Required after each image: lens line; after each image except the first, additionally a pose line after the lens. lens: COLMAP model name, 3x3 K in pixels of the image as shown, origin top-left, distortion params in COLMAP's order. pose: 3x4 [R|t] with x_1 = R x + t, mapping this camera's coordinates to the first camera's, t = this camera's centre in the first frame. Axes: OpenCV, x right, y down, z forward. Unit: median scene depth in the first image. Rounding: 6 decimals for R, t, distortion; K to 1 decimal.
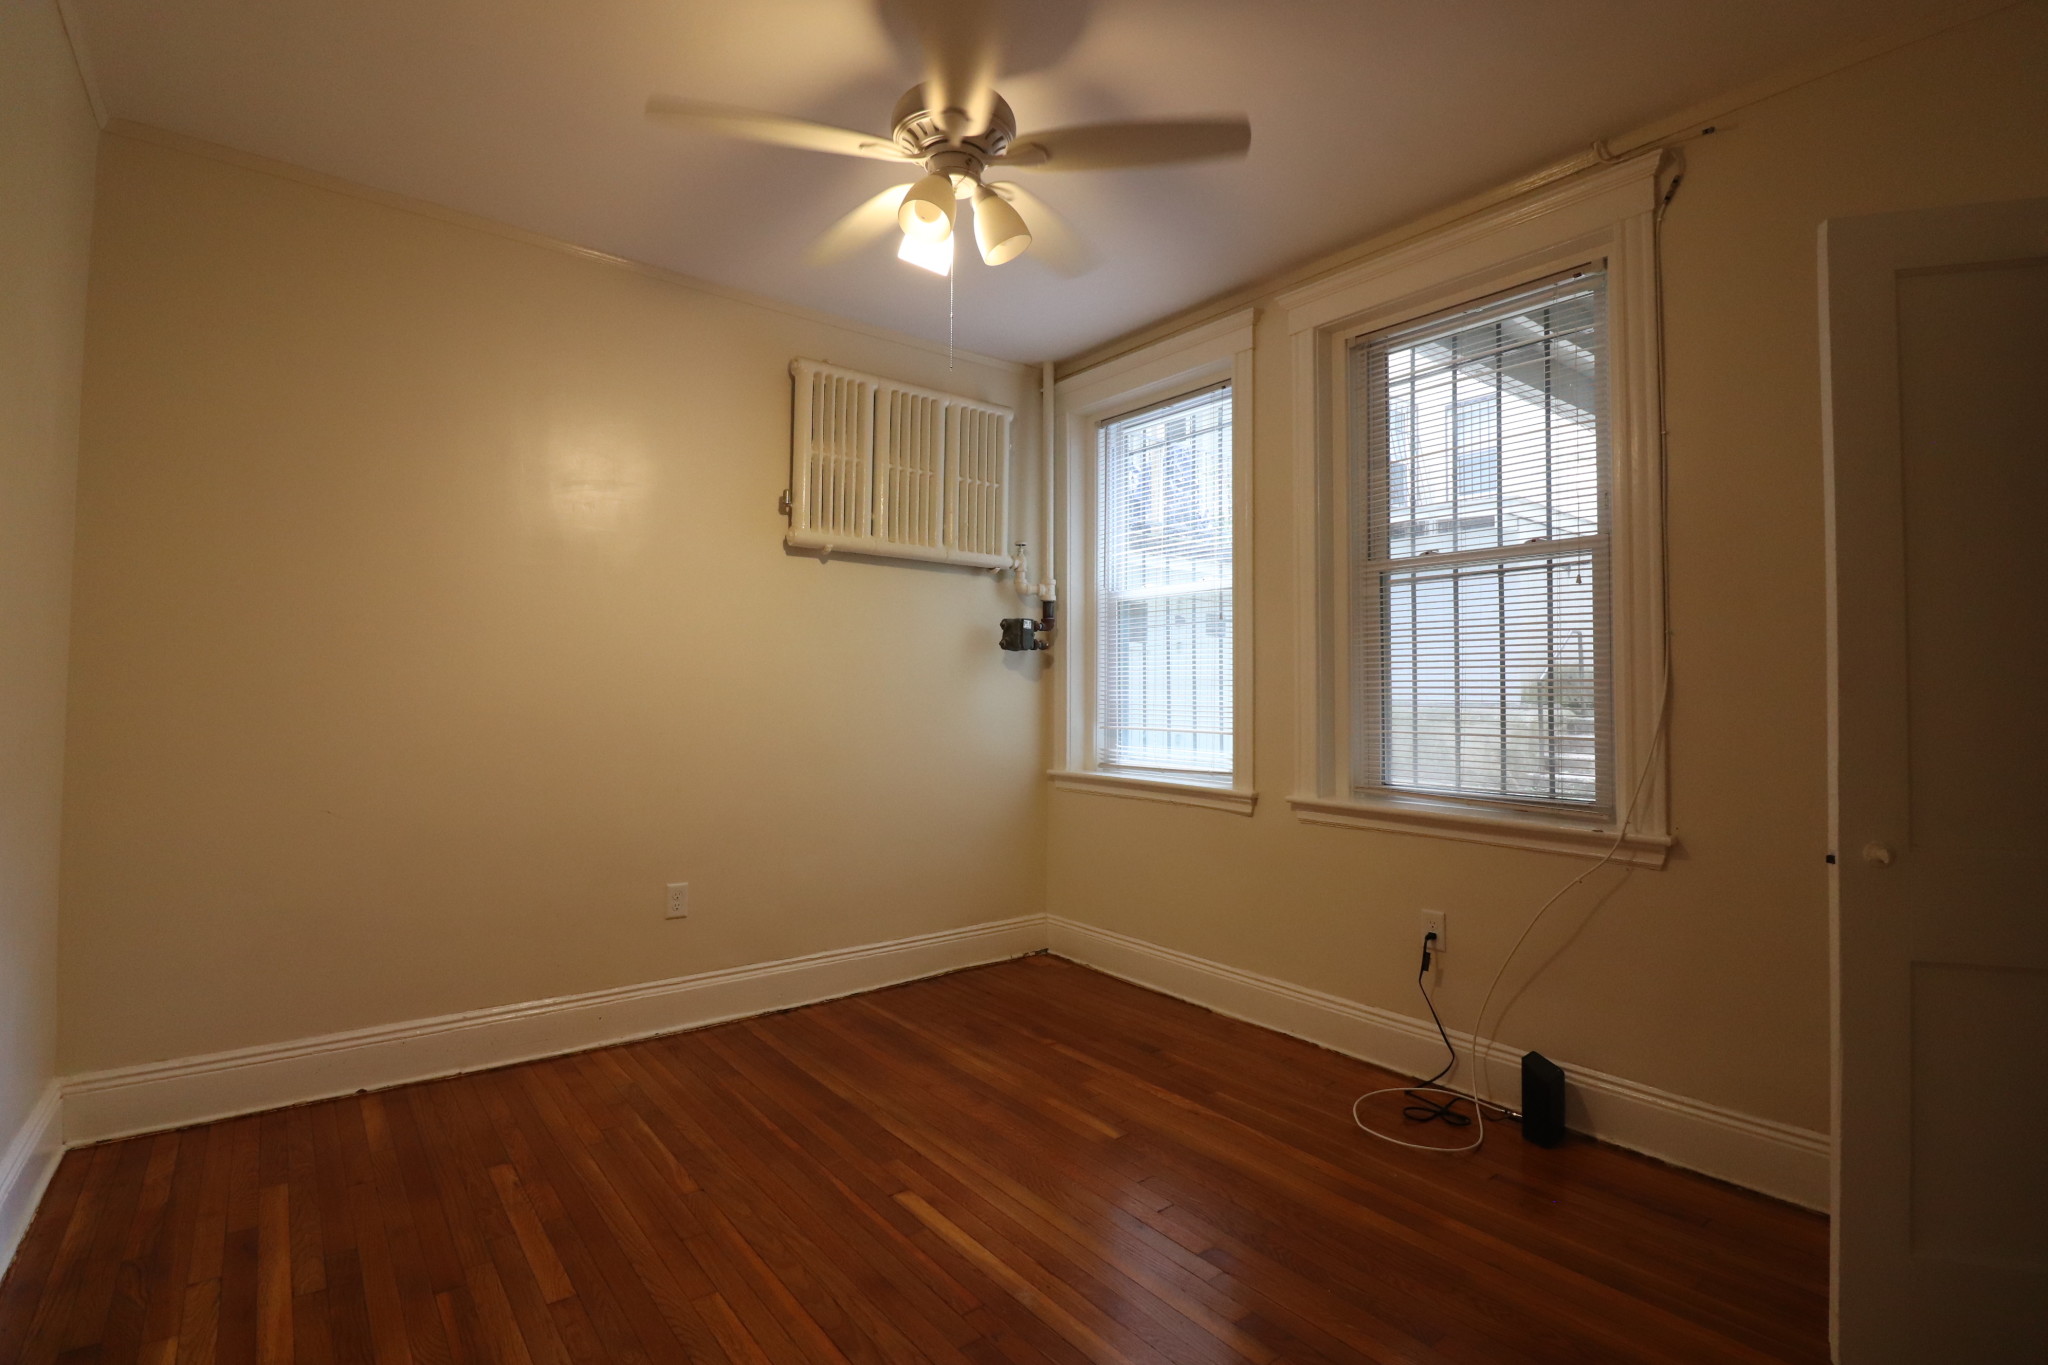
lens RADIAL K [[937.6, 0, 1018.0], [0, 937.6, 680.6], [0, 0, 1]] dist [-0.023031, -0.000721]
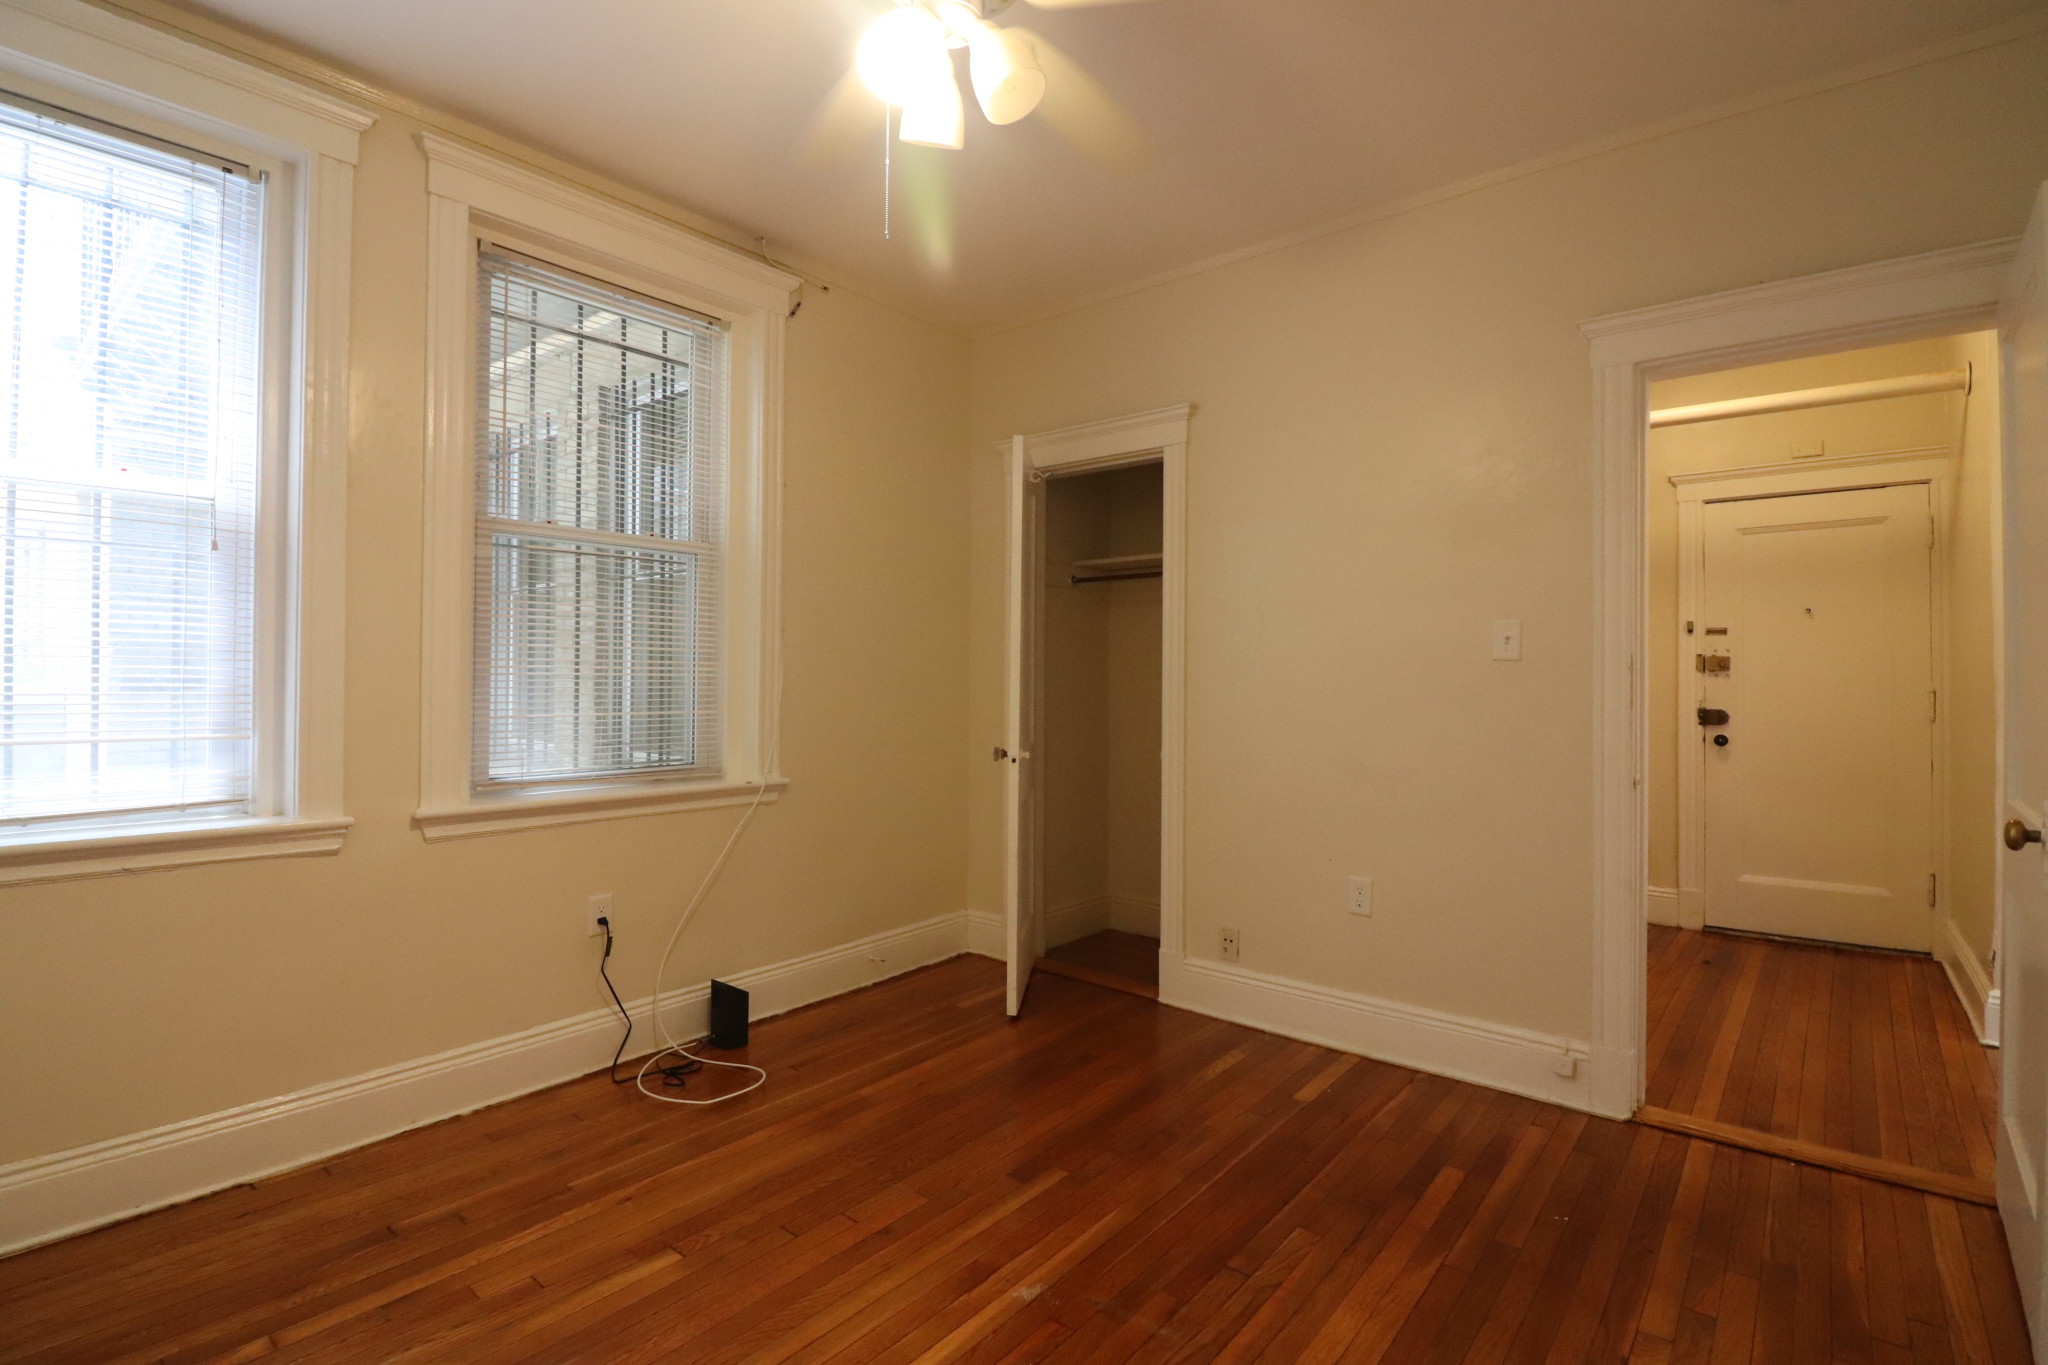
lens RADIAL K [[937.6, 0, 1018.0], [0, 937.6, 680.6], [0, 0, 1]] dist [-0.023031, -0.000721]
pose [[-0.200613, -0.014916, 0.979557, -0.611542], [-0.024091, 0.999657, 0.010289, 0.000729], [-0.979374, -0.021534, -0.200903, 0.787359]]
